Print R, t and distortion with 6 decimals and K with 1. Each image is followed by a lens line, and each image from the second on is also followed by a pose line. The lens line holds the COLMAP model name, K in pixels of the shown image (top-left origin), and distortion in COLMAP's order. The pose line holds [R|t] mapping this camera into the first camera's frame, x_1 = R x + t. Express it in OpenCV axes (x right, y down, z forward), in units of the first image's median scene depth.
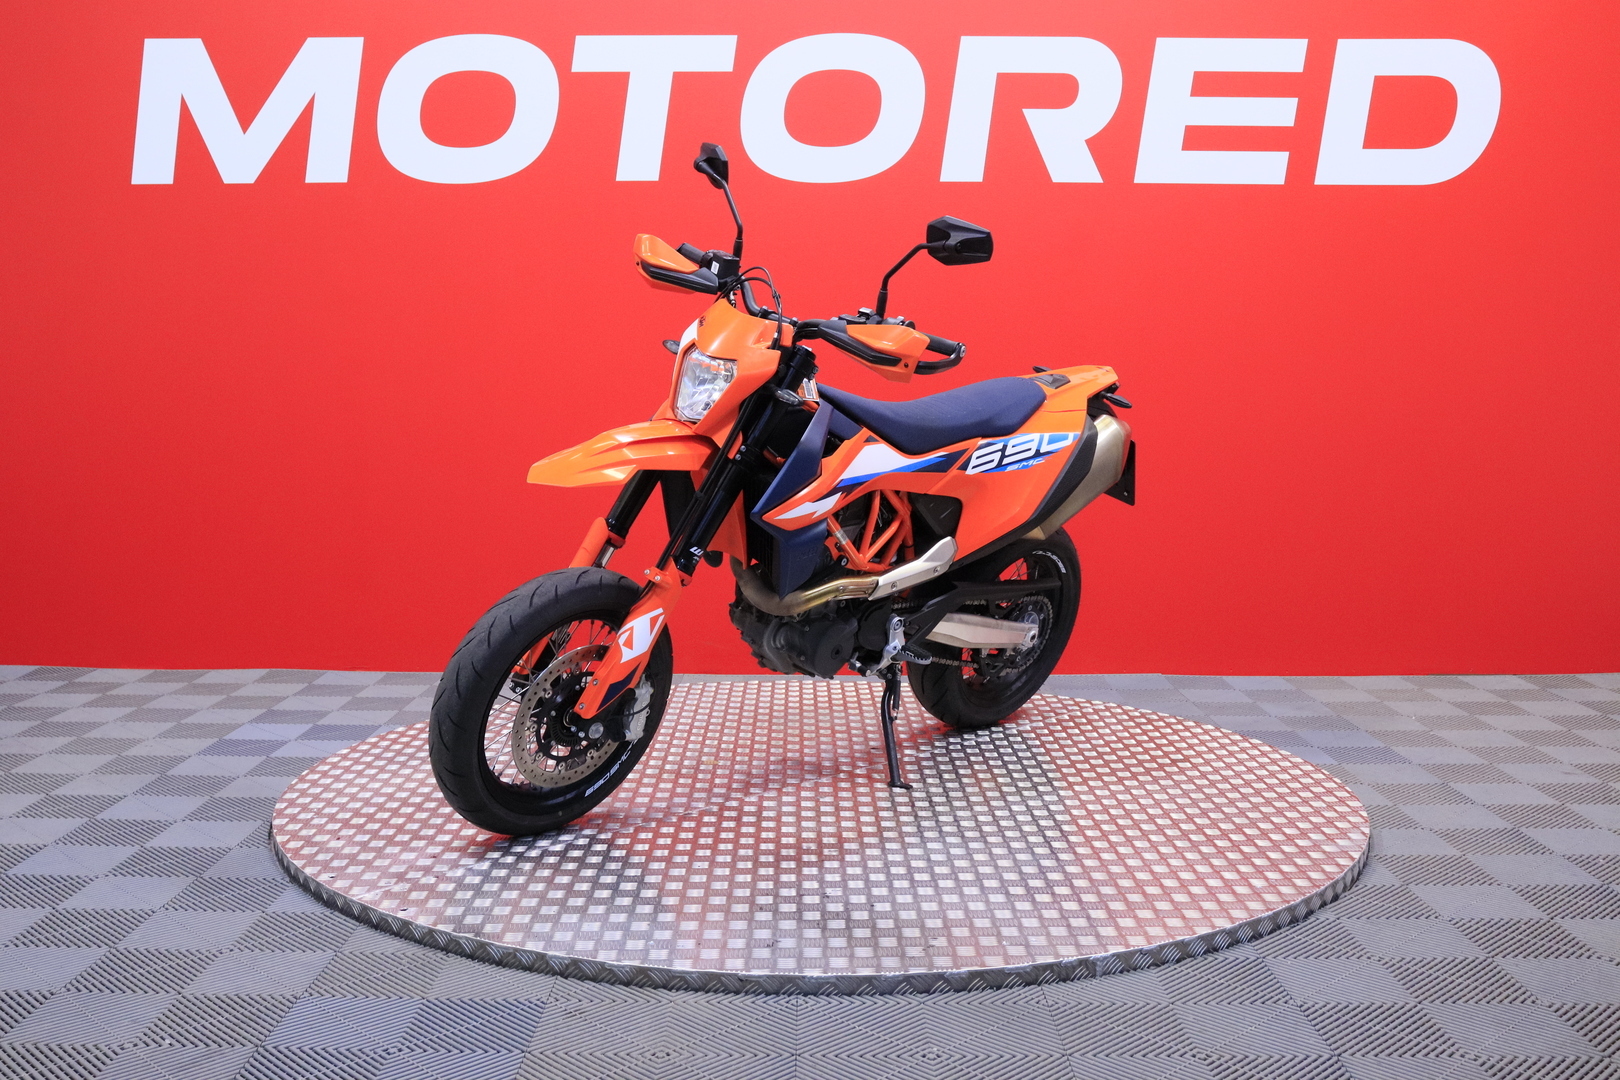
lens RADIAL K [[1627.6, 0, 813.6], [0, 1627.6, 534.4], [0, 0, 1]] dist [0.010691, 0.000000]
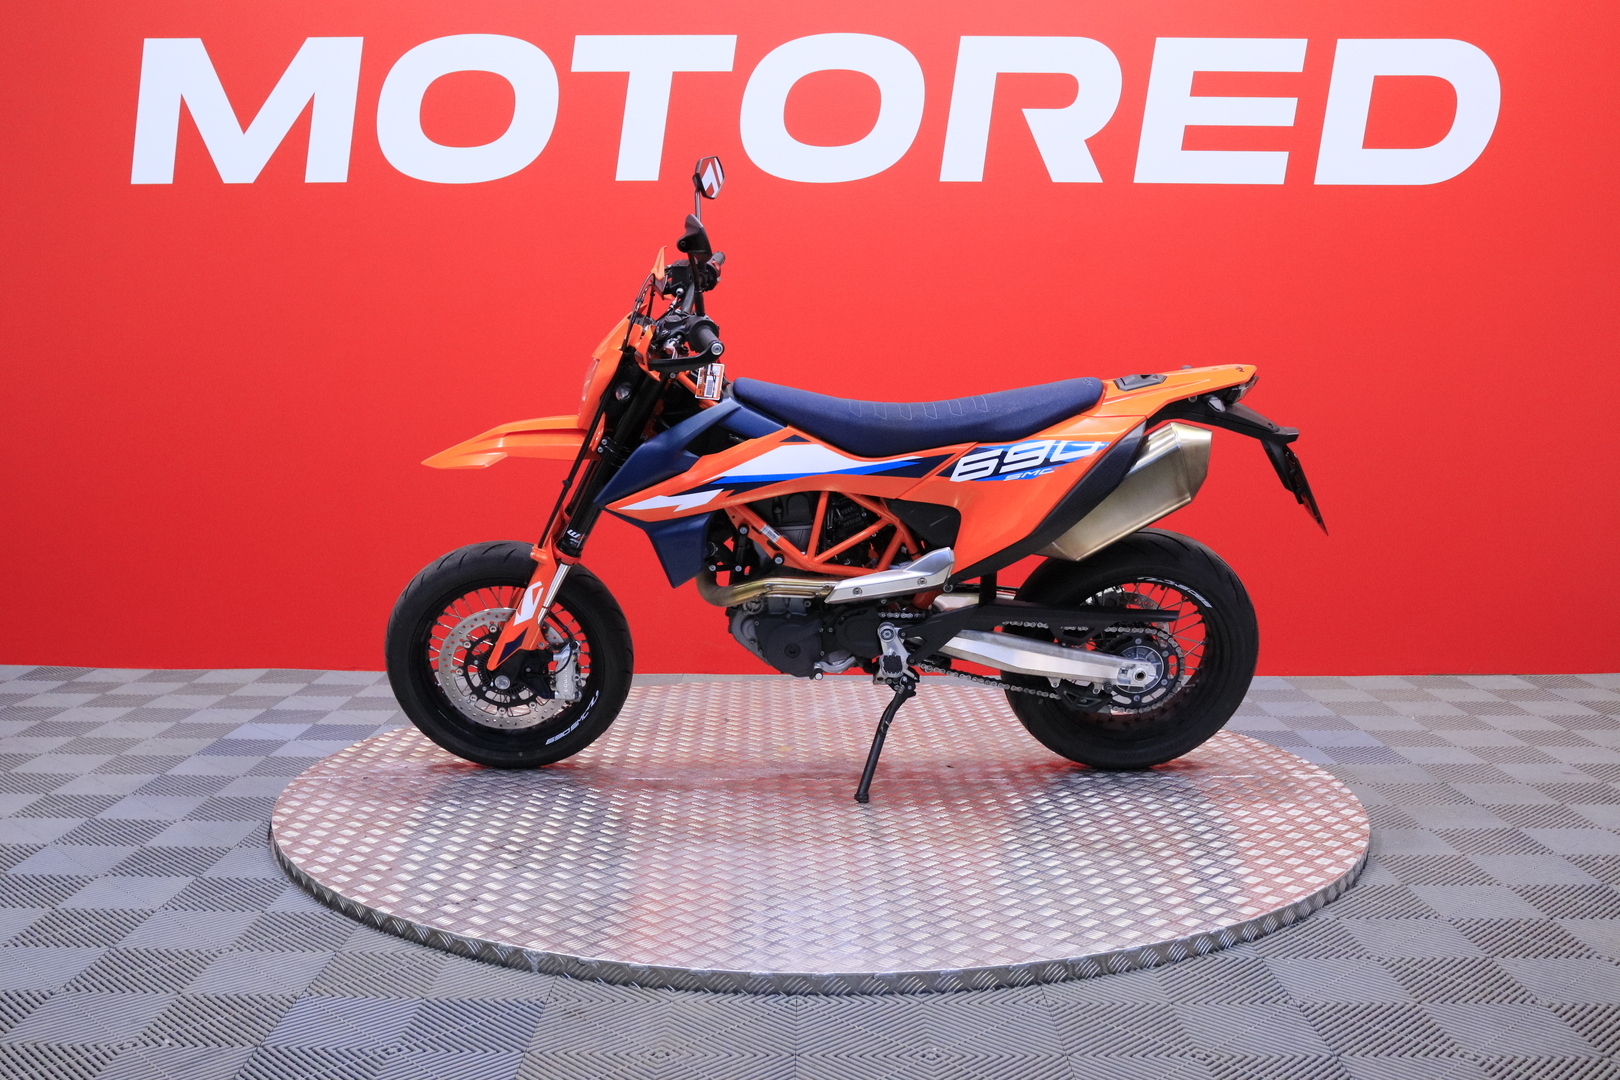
lens RADIAL K [[1627.6, 0, 815.6], [0, 1627.6, 539.6], [0, 0, 1]] dist [0.010691, 0.000000]
pose [[0.718001, 0.070139, -0.692499, 0.676005], [-0.072691, 0.997026, 0.025615, -0.021787], [0.692236, 0.031947, 0.720964, 0.277043]]
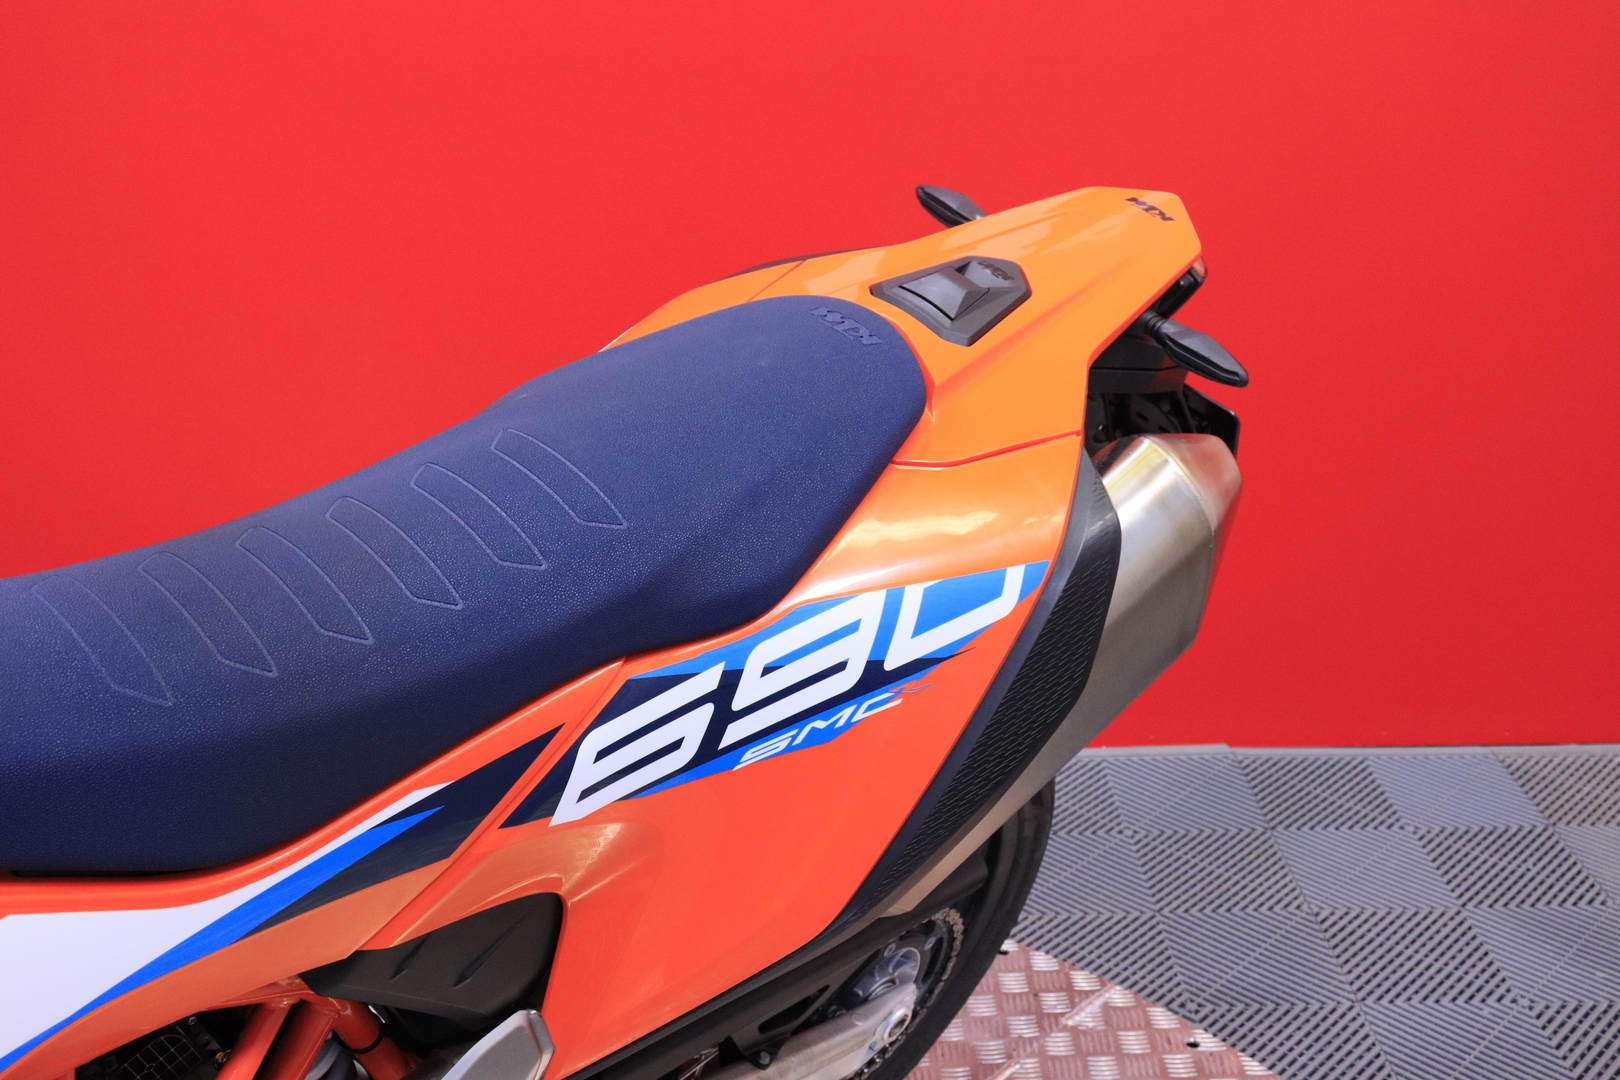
lens RADIAL K [[1792.2, 0, 805.5], [0, 1792.2, 545.1], [0, 0, 1]] dist [-0.024808, 0.000000]
pose [[0.999996, -0.002867, 0.000883, 0.129004], [0.002520, 0.962596, 0.270931, -0.145370], [-0.001627, -0.270927, 0.962598, 0.753318]]
